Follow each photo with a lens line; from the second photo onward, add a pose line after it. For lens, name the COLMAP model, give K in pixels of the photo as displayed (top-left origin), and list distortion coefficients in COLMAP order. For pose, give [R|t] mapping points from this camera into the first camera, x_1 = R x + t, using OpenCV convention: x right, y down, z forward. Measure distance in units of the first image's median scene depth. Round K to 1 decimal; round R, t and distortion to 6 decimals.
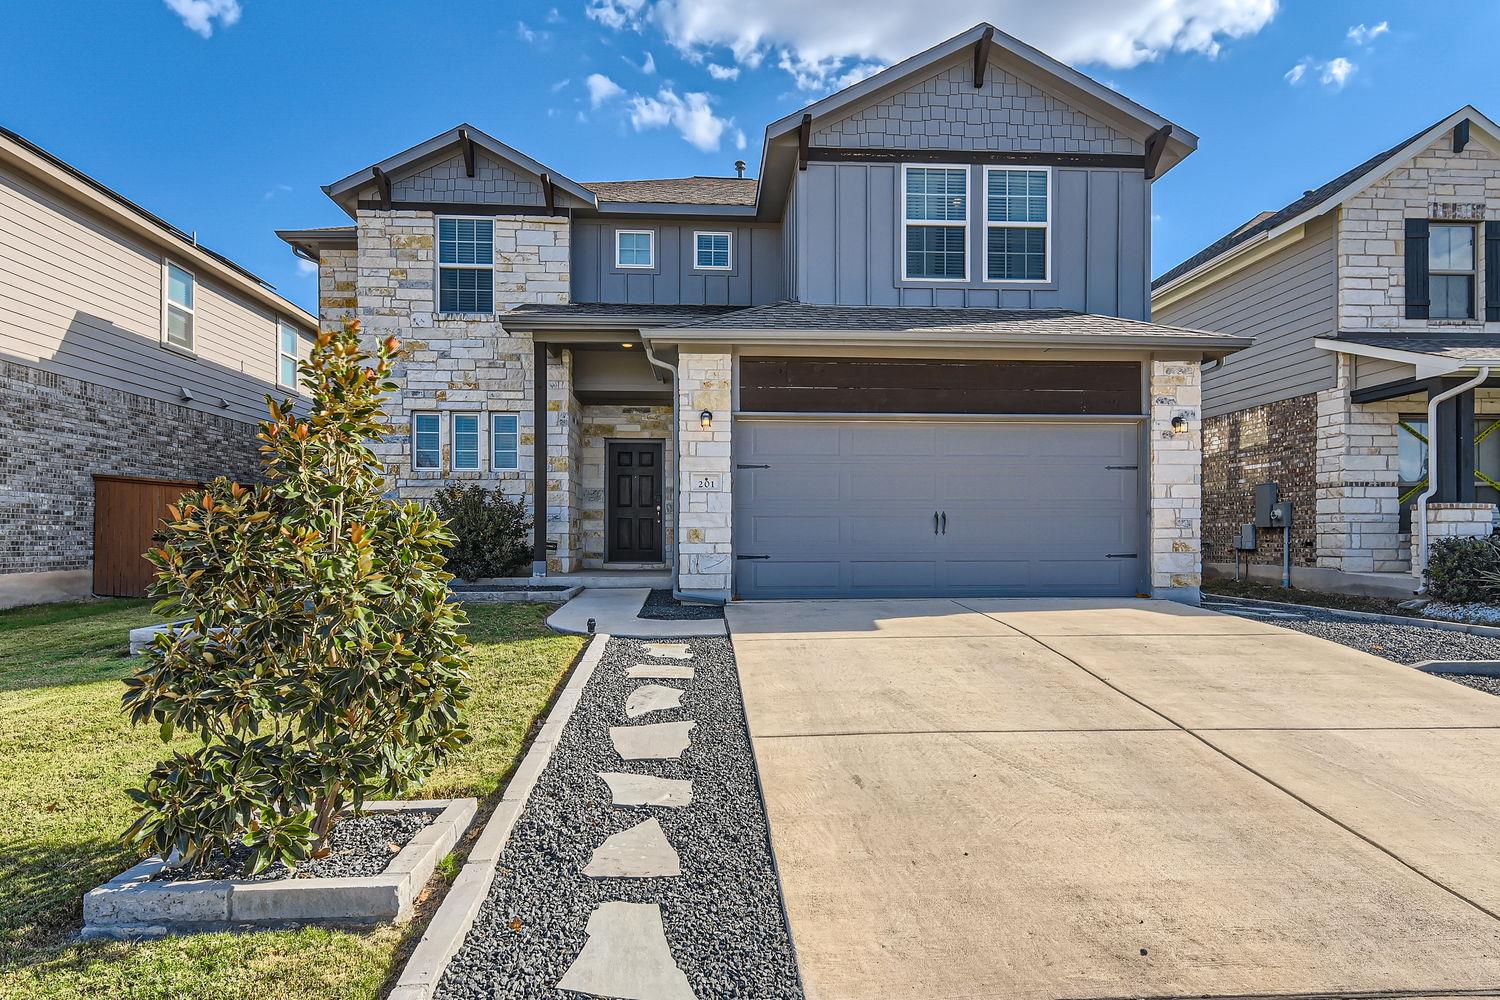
lens RADIAL K [[813.6, 0, 760.6], [0, 813.6, 534.5], [0, 0, 1]] dist [0.006352, 0.000114]
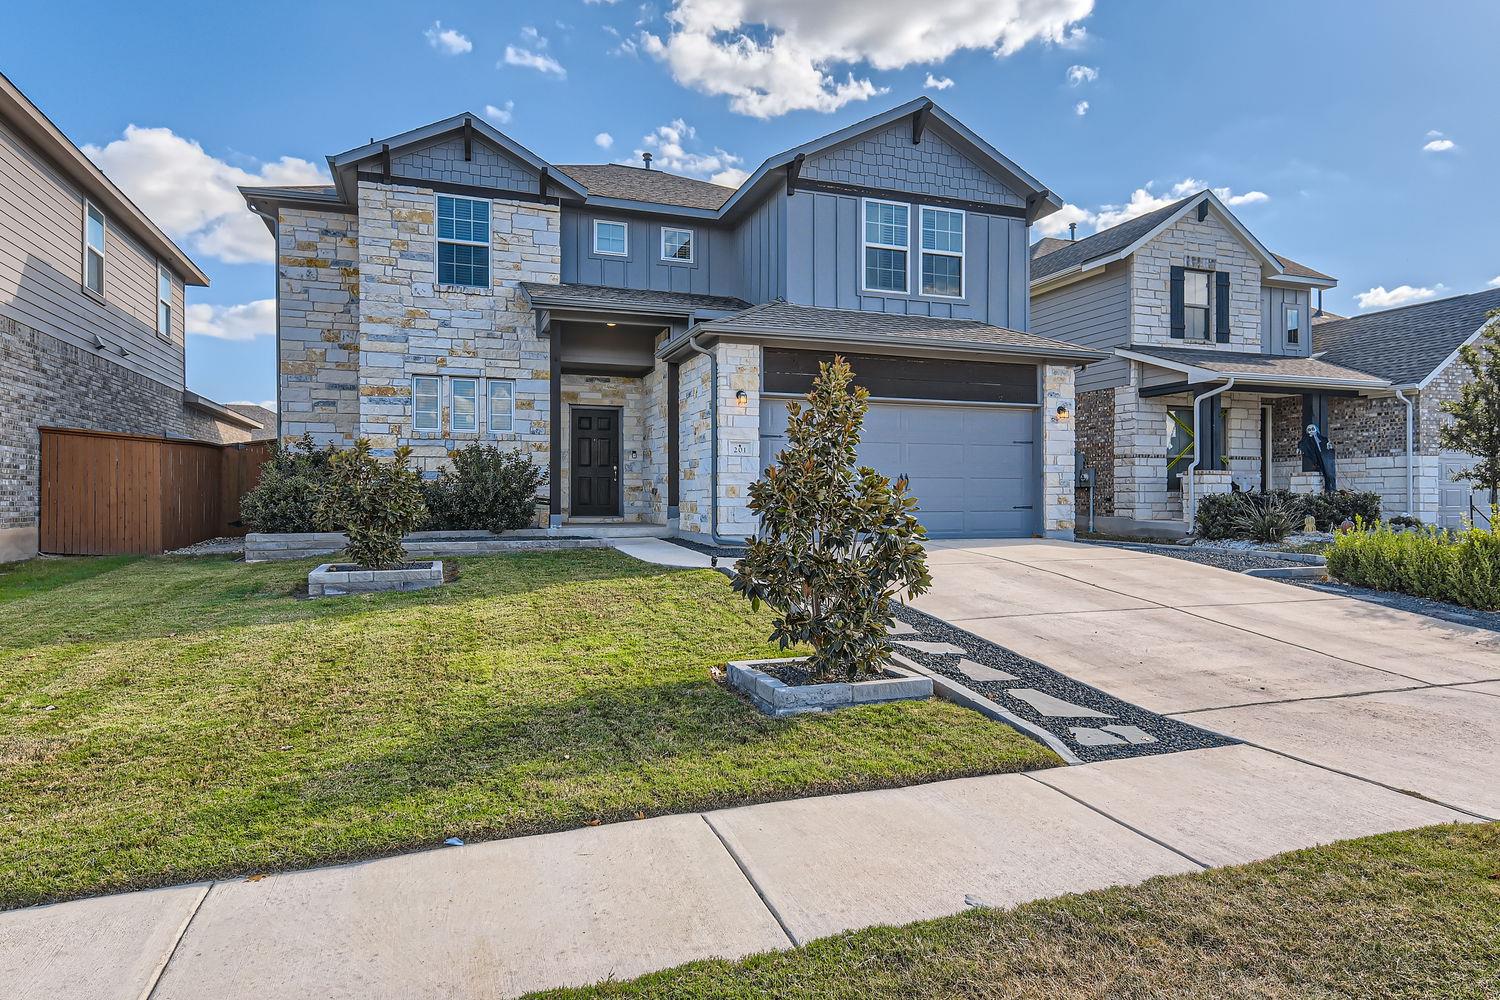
lens RADIAL K [[805.2, 0, 750.8], [0, 805.2, 497.4], [0, 0, 1]] dist [0.003691, 0.000076]
pose [[0.962456, 0.000410, 0.271436, -0.286571], [-0.001470, 0.999992, 0.003699, 0.004421], [-0.271432, -0.003959, 0.962449, -0.135405]]
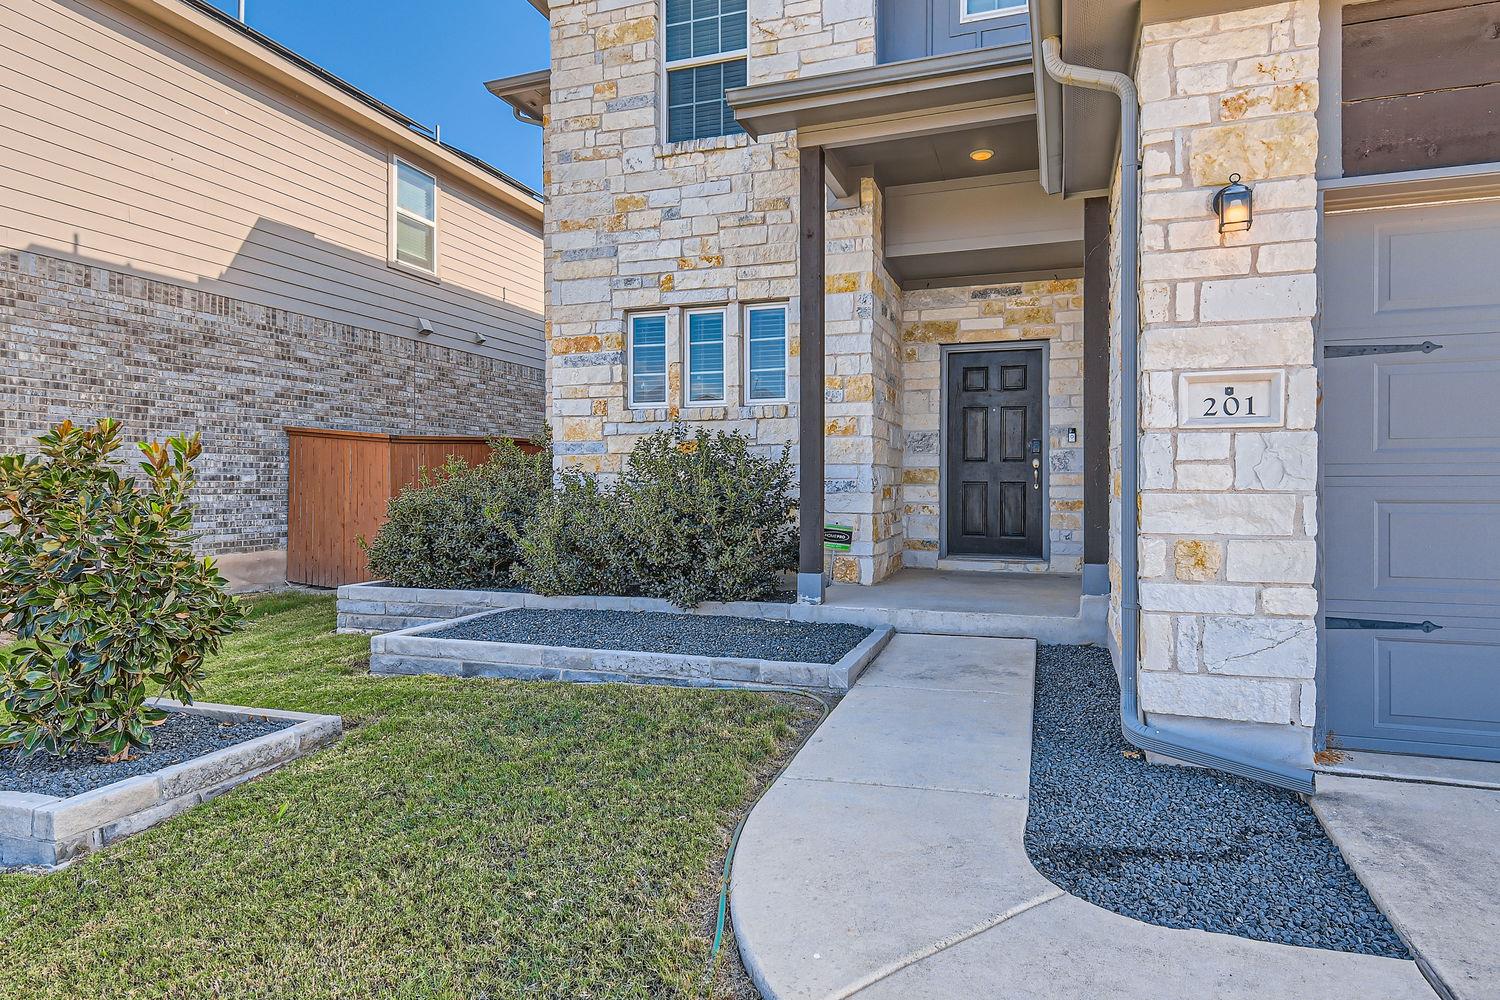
lens RADIAL K [[837.4, 0, 776.3], [0, 837.4, 486.3], [0, 0, 1]] dist [0.014979, 0.000455]
pose [[0.923388, 0.002176, -0.383862, -0.079180], [0.000041, 0.999983, 0.005767, -0.023181], [0.383868, -0.005341, 0.923372, 0.456524]]
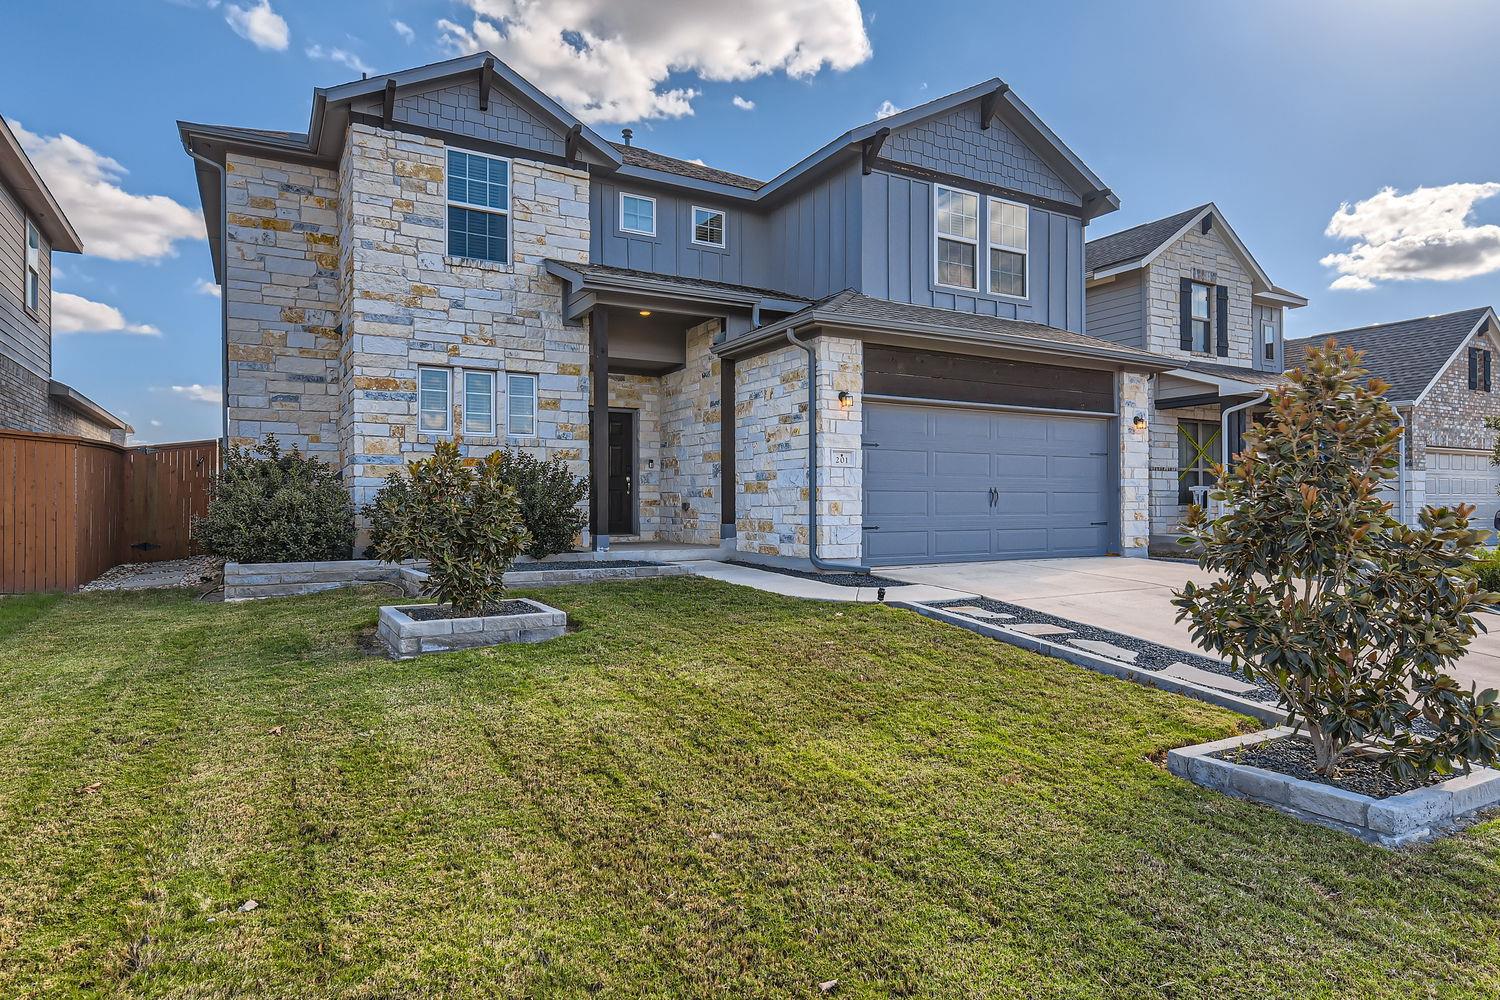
lens RADIAL K [[816.0, 0, 750.0], [0, 816.0, 500.0], [0, 0, 1]] dist [0.003499, 0.000529]
pose [[0.907950, 0.003068, 0.419068, -0.468823], [-0.000858, 0.999985, -0.005462, -0.002550], [-0.419078, 0.004599, 0.907939, 0.058353]]
